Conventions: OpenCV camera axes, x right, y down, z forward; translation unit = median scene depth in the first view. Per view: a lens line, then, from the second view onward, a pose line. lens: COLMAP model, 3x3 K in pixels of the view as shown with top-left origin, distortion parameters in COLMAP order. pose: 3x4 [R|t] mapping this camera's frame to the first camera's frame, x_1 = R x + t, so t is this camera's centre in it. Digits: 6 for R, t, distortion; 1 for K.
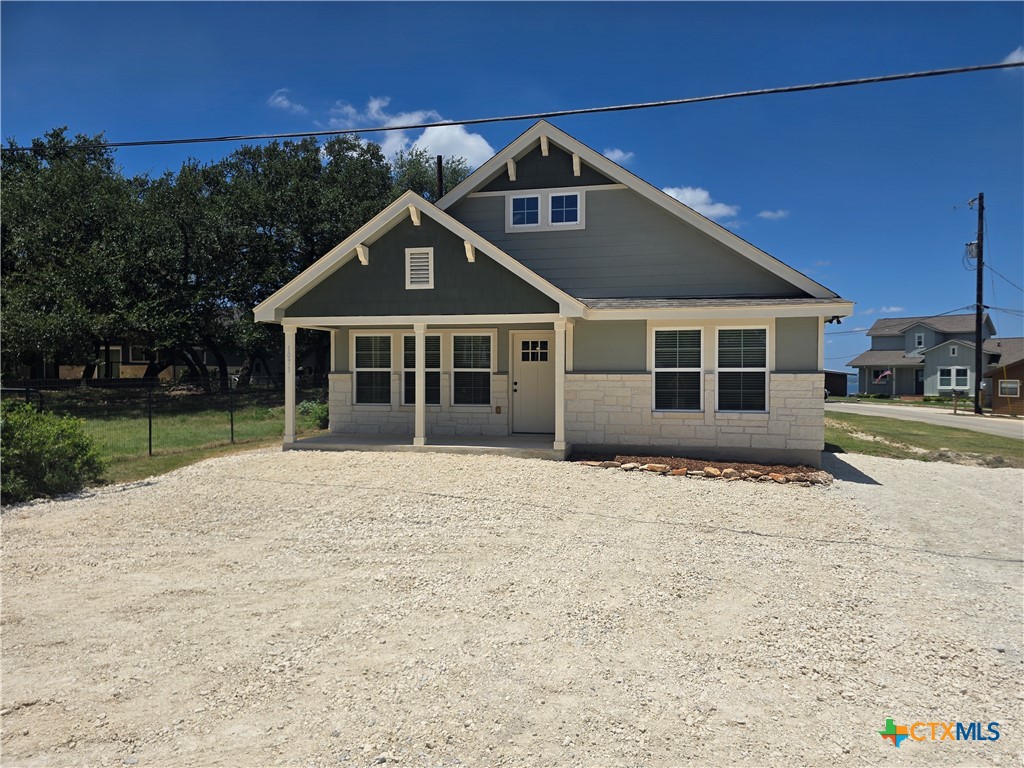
lens RADIAL K [[712.0, 0, 517.1], [0, 712.0, 390.4], [0, 0, 1]] dist [0.061494, -0.001351]
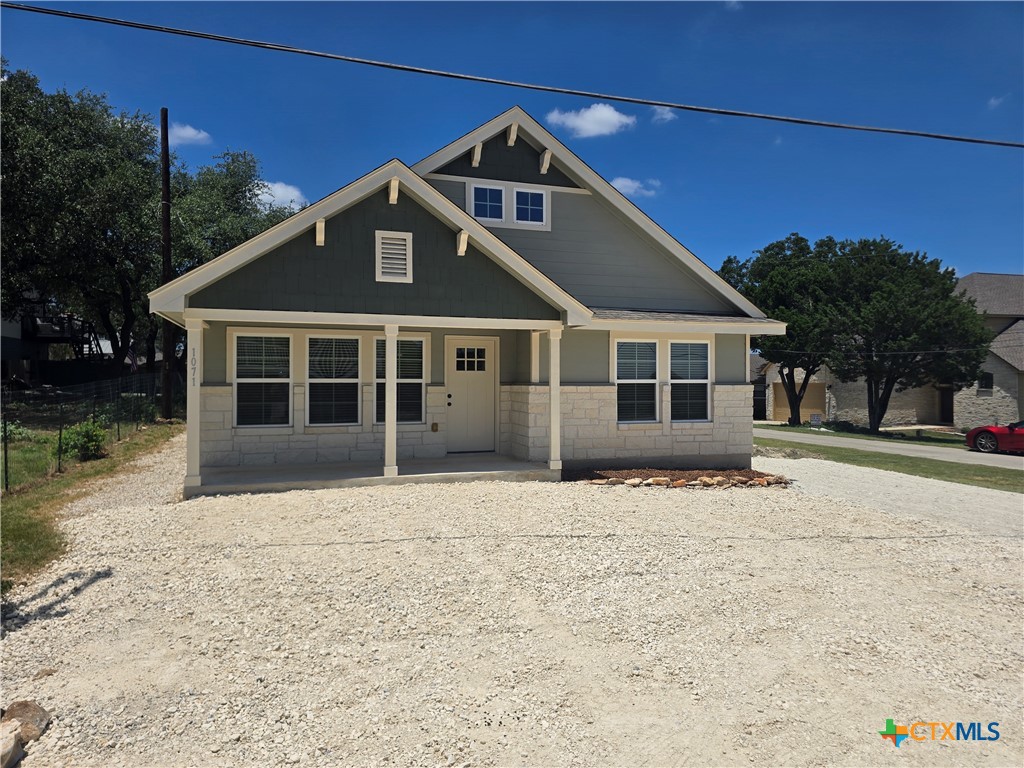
lens RADIAL K [[712.0, 0, 513.1], [0, 712.0, 376.3], [0, 0, 1]] dist [0.061494, -0.001351]
pose [[0.837618, 0.001715, 0.546254, -0.464219], [0.011833, 0.999703, -0.021285, -0.016324], [-0.546128, 0.024292, 0.837349, 0.250320]]
